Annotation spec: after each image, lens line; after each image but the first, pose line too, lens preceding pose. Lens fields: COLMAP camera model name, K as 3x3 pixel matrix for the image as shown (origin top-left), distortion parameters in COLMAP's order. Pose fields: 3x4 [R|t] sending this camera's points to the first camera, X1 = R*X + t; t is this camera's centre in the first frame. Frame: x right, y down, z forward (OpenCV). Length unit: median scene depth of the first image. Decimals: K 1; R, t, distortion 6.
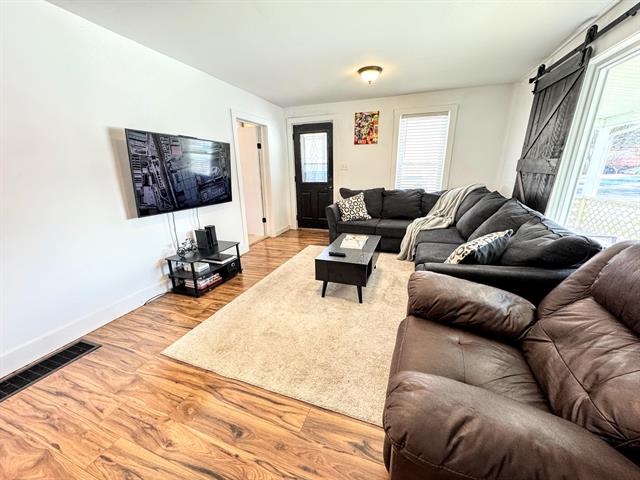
lens RADIAL K [[254.7, 0, 323.5], [0, 254.7, 241.1], [0, 0, 1]] dist [-0.000377, 0.000204]
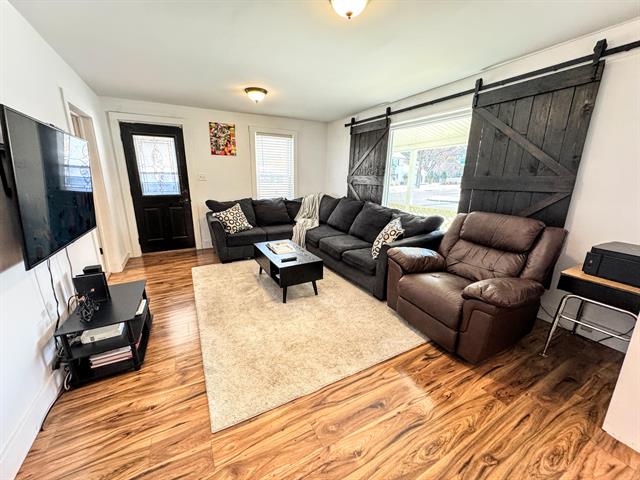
lens RADIAL K [[254.7, 0, 318.0], [0, 254.7, 241.8], [0, 0, 1]] dist [-0.000377, 0.000204]
pose [[0.657524, -0.169798, 0.734051, -0.427631], [0.192620, 0.979781, 0.054101, -0.038075], [-0.728396, 0.105820, 0.676936, 0.110188]]
